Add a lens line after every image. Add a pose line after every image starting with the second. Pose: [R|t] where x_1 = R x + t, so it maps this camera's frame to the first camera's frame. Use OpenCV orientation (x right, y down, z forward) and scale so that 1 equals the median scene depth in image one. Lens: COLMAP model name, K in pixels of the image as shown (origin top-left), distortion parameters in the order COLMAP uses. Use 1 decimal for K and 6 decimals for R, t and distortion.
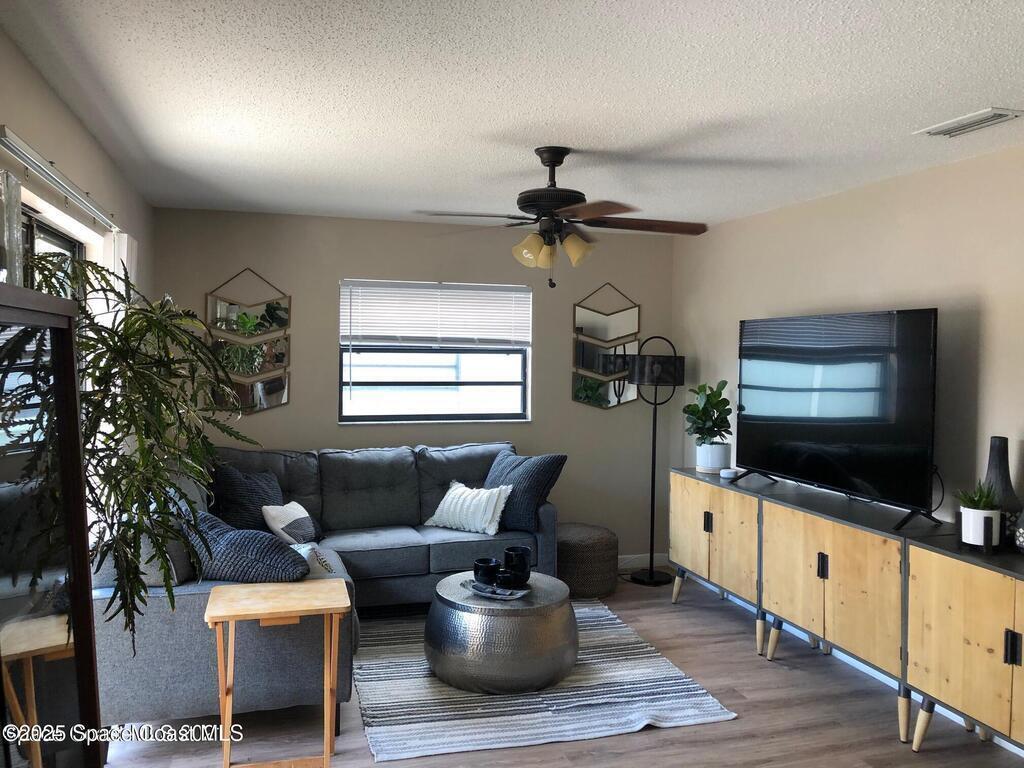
lens RADIAL K [[844.9, 0, 512.3], [0, 844.9, 375.4], [0, 0, 1]] dist [0.035566, -0.029676]
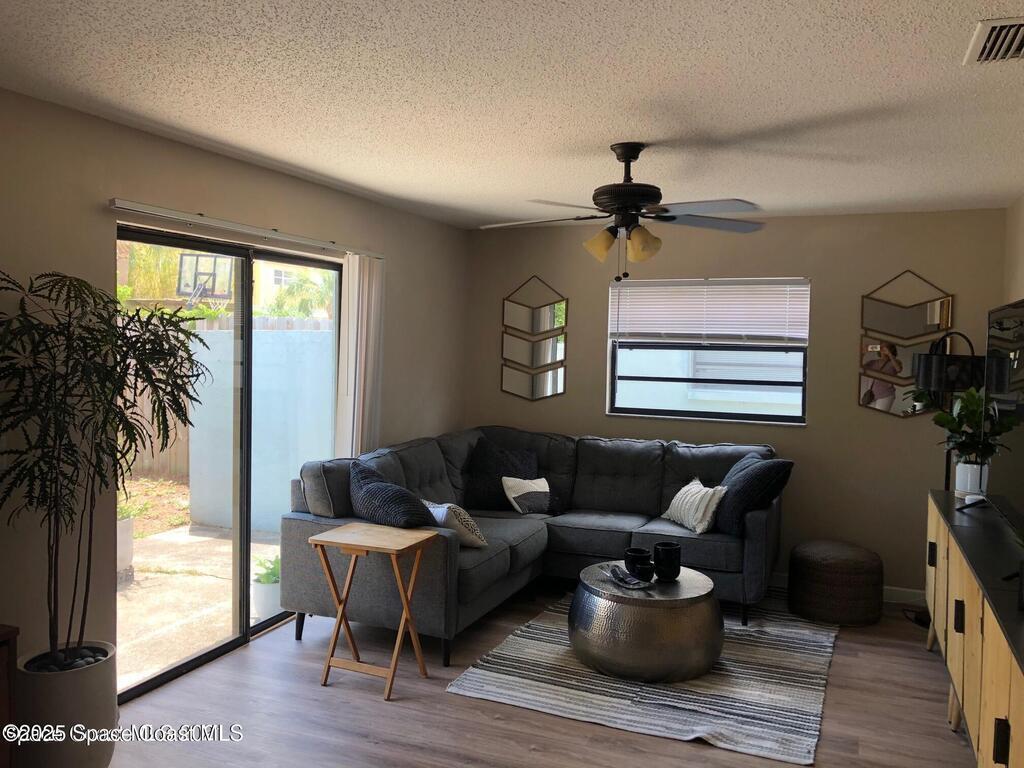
lens RADIAL K [[844.9, 0, 514.3], [0, 844.9, 387.7], [0, 0, 1]] dist [0.035566, -0.029676]
pose [[0.787534, 0.041624, -0.614865, 0.419044], [-0.033837, 0.999132, 0.024299, 0.001895], [0.615342, 0.001669, 0.788258, 0.089023]]
